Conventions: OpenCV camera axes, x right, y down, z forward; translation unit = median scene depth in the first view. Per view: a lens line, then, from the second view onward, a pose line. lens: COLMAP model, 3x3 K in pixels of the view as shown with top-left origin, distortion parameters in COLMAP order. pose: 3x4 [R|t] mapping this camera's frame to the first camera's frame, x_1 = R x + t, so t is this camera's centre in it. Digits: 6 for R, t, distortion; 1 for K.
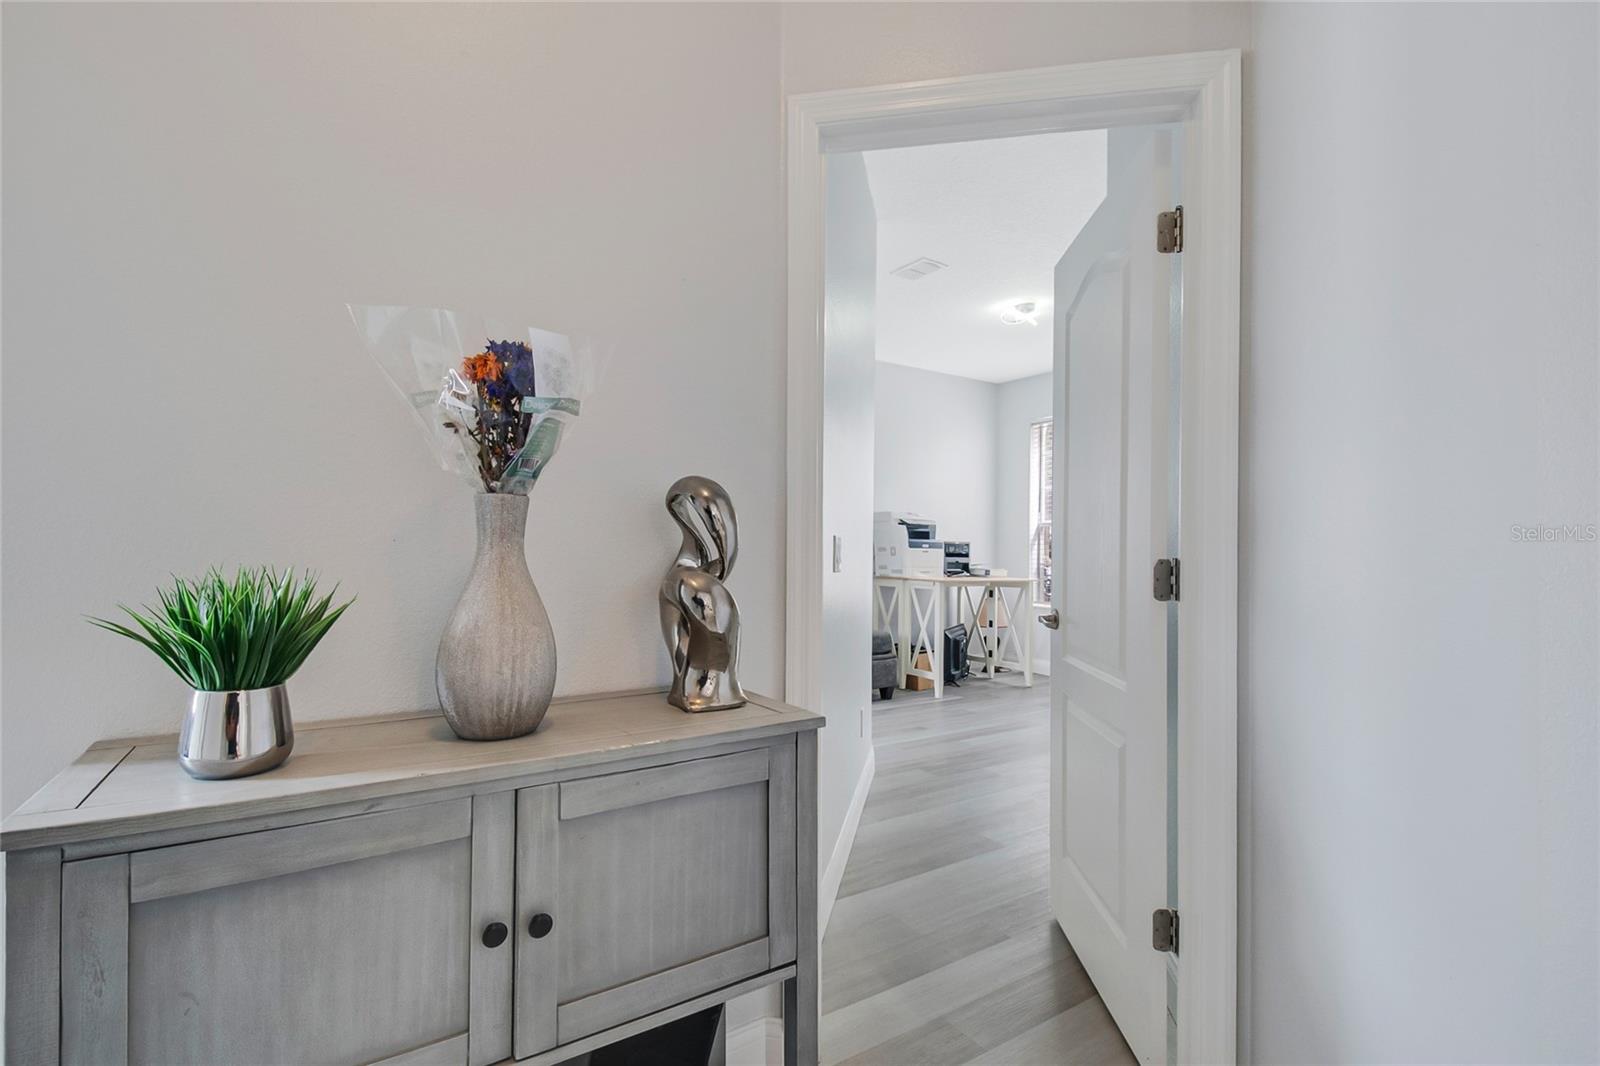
lens RADIAL K [[708.7, 0, 804.4], [0, 708.7, 546.4], [0, 0, 1]] dist [0.018254, -0.019762]
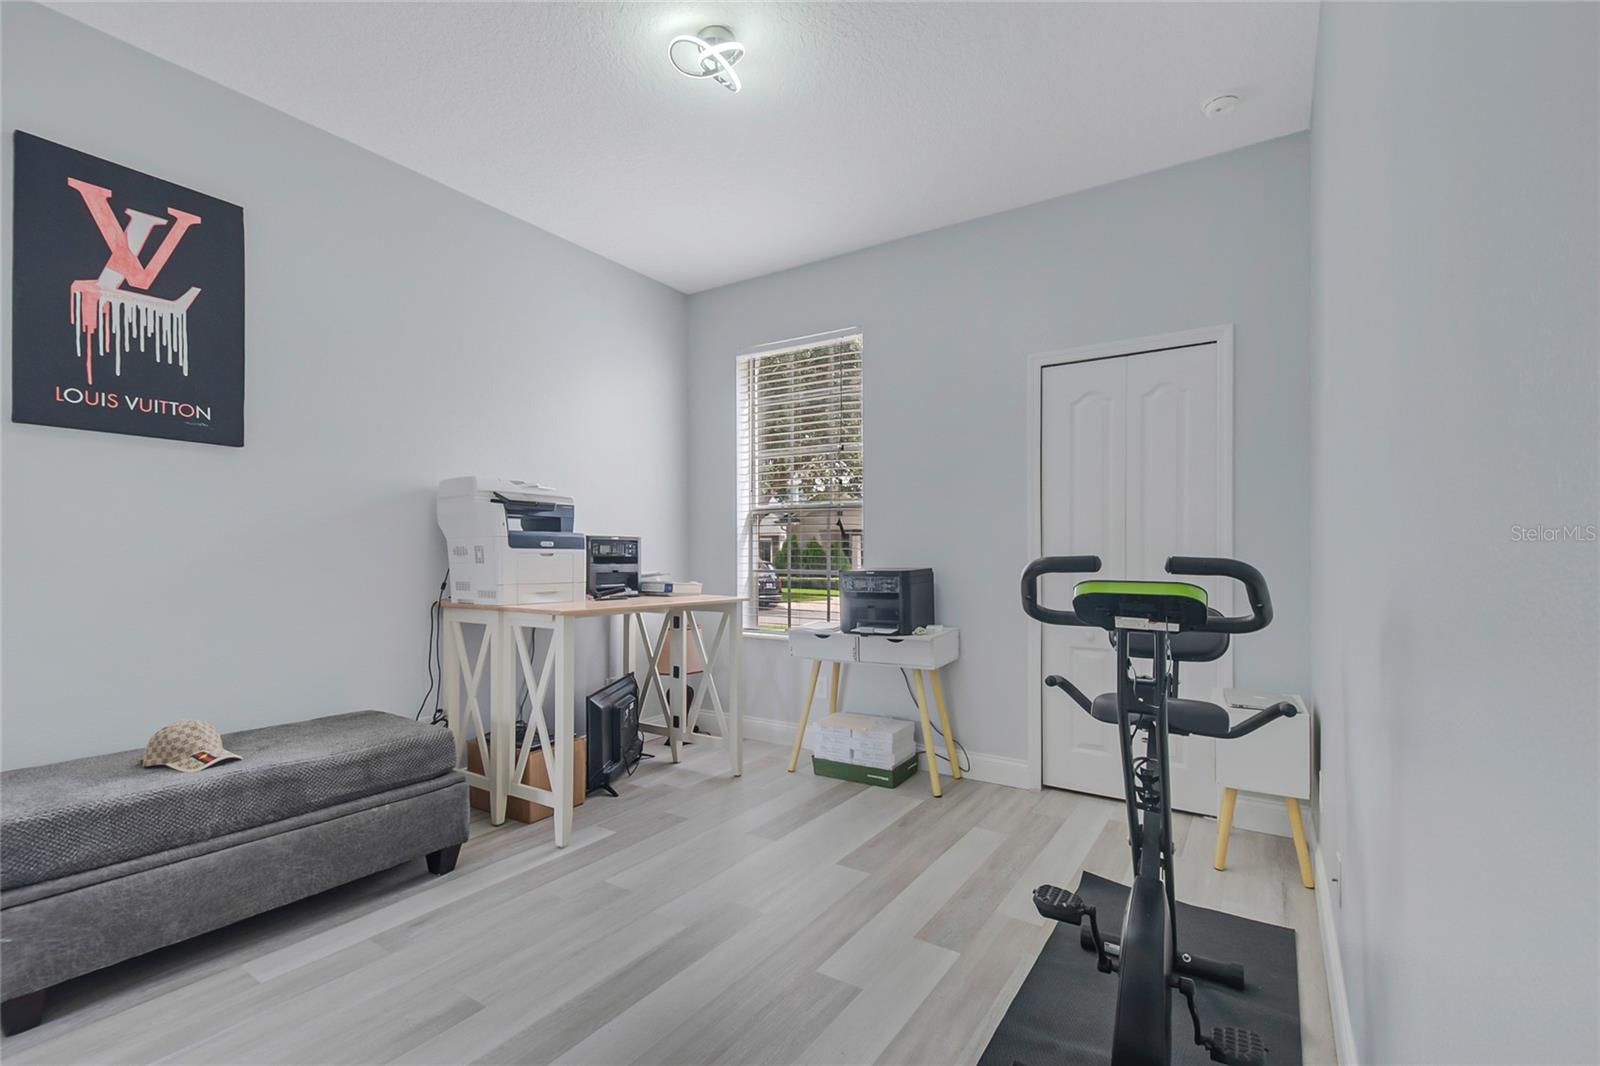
lens RADIAL K [[708.7, 0, 804.4], [0, 708.7, 546.4], [0, 0, 1]] dist [0.018254, -0.019762]
pose [[0.922543, -0.006501, 0.385839, 0.145553], [0.006093, 0.999979, 0.002282, 0.001302], [-0.385845, 0.000246, 0.922563, 0.444786]]
